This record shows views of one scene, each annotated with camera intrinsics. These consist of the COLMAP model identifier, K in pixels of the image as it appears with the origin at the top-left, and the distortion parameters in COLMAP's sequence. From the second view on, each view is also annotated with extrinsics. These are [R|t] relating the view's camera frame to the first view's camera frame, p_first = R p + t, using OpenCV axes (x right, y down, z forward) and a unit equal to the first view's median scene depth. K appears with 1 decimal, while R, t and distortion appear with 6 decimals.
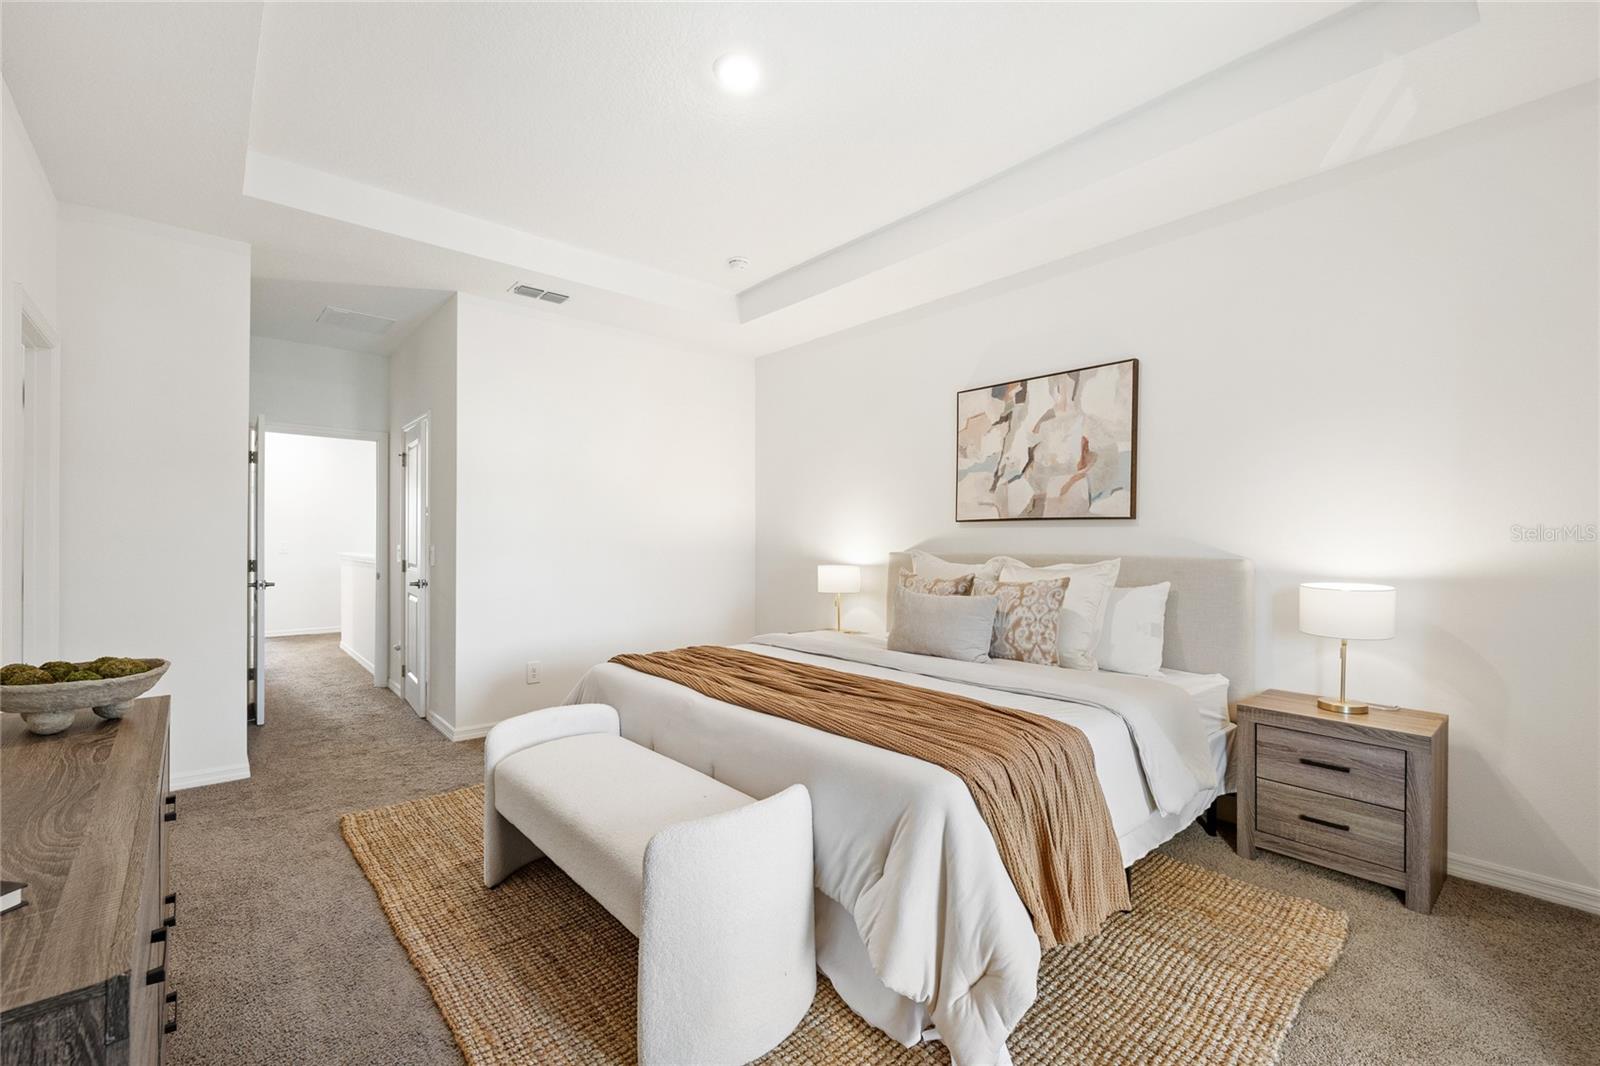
lens RADIAL K [[686.1, 0, 794.1], [0, 686.1, 540.0], [0, 0, 1]] dist [0.000193, 0.000670]
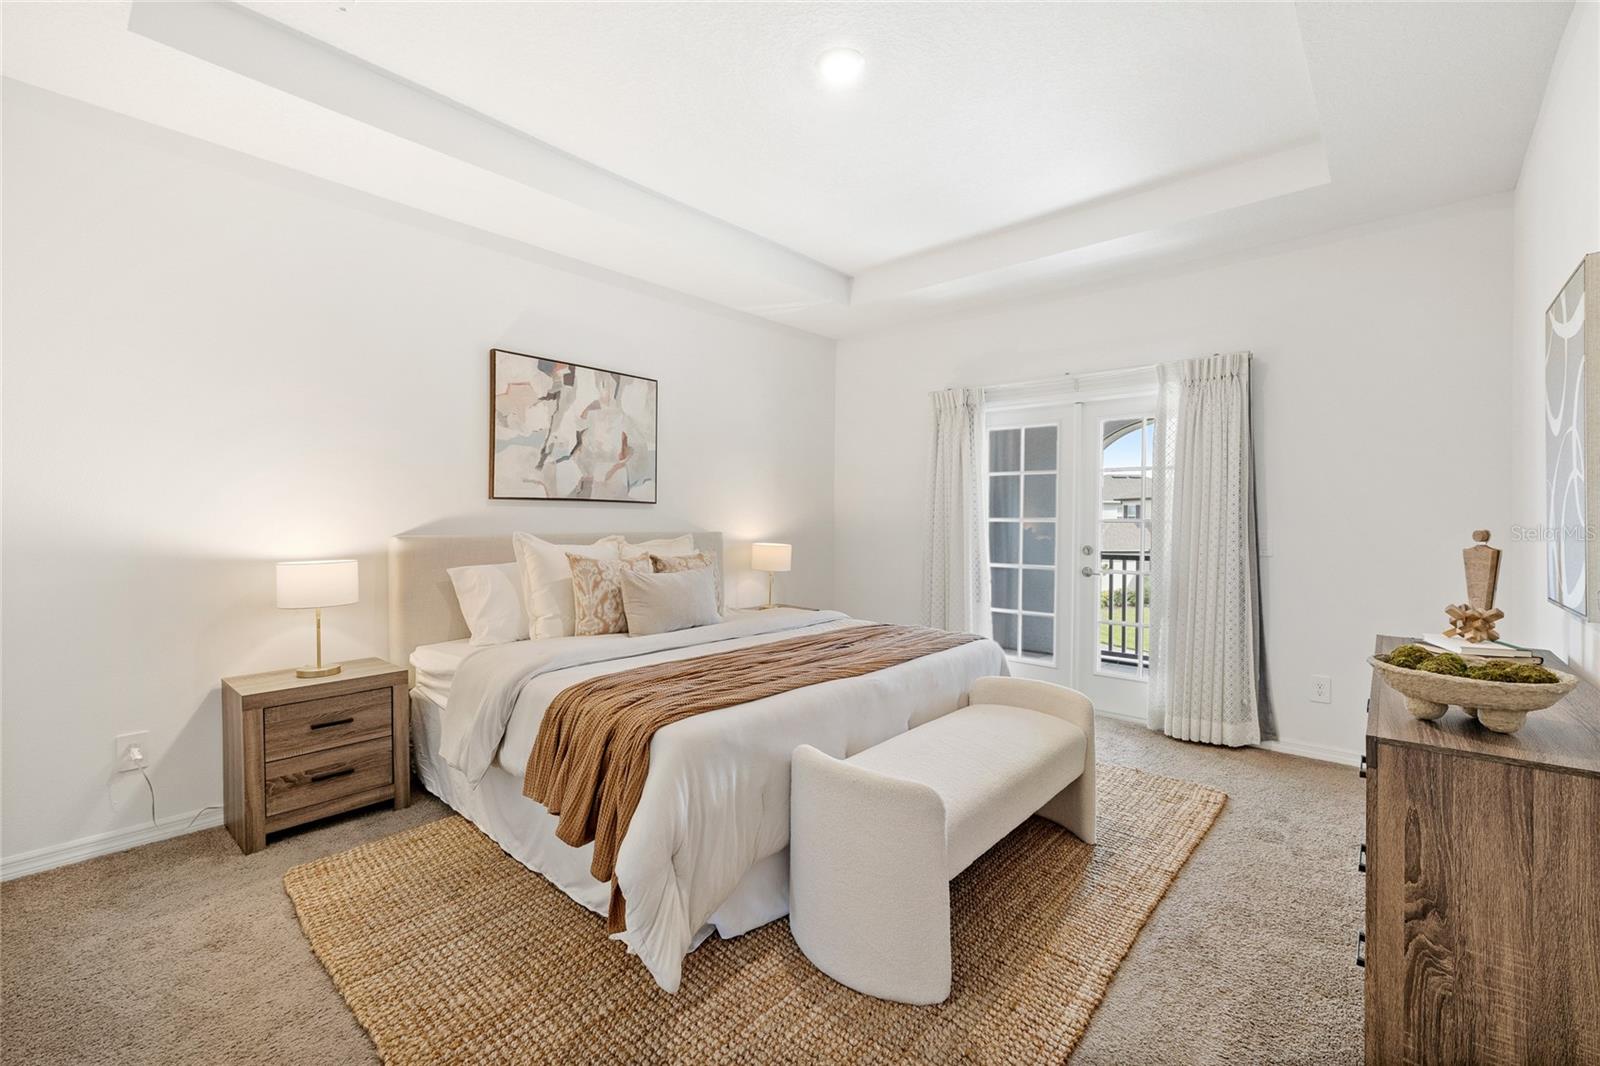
lens RADIAL K [[686.1, 0, 793.6], [0, 686.1, 529.7], [0, 0, 1]] dist [0.000193, 0.000670]
pose [[-0.141832, -0.018656, 0.989715, -0.738079], [-0.003605, 0.999825, 0.018330, -0.005313], [-0.989884, -0.000968, -0.141875, 0.819548]]
